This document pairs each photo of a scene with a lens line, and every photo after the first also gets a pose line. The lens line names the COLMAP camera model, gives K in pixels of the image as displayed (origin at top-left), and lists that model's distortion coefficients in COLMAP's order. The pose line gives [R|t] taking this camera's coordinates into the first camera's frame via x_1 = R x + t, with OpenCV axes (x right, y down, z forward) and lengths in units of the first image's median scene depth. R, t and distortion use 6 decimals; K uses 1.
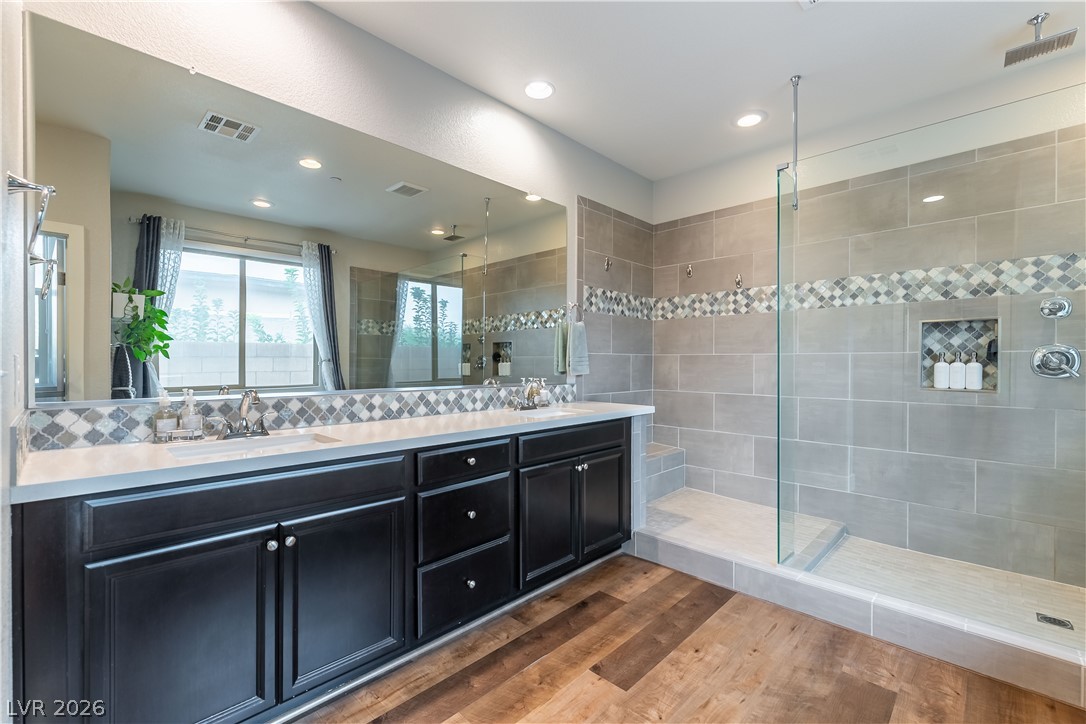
lens RADIAL K [[479.7, 0, 536.6], [0, 479.7, 362.6], [0, 0, 1]] dist [-0.002258, -0.000997]
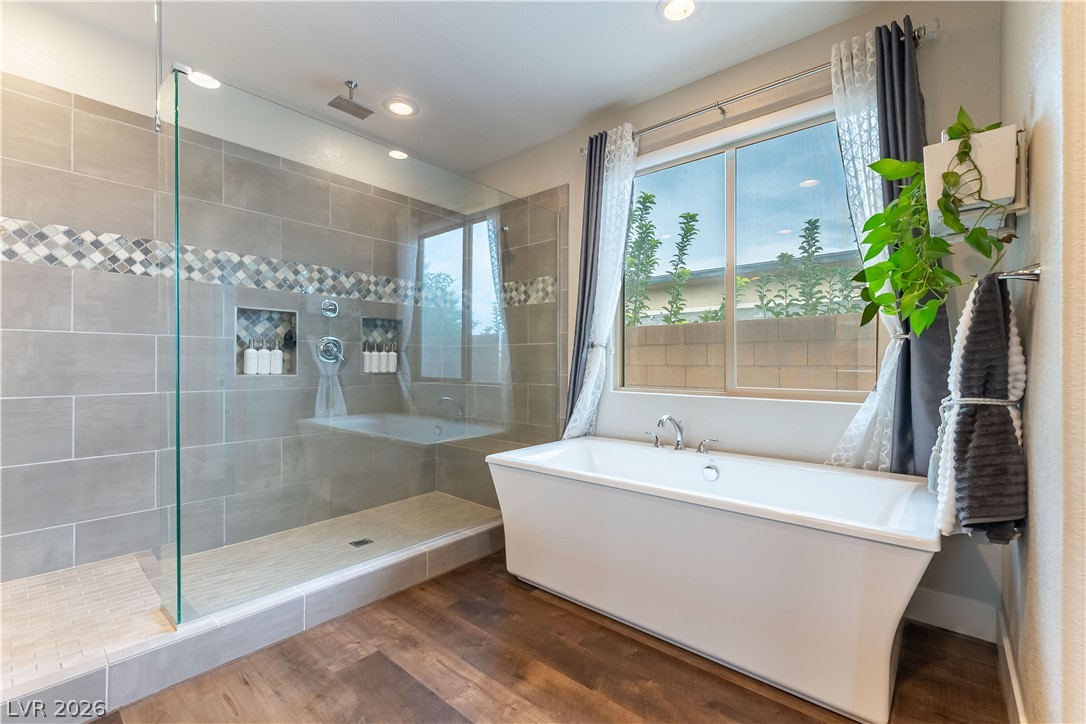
lens RADIAL K [[479.7, 0, 535.7], [0, 479.7, 362.5], [0, 0, 1]] dist [-0.002258, -0.000997]
pose [[-0.097646, 0.004384, 0.995212, -0.240355], [0.000222, 0.999990, -0.004383, 0.034671], [-0.995221, -0.000208, -0.097646, 0.515404]]
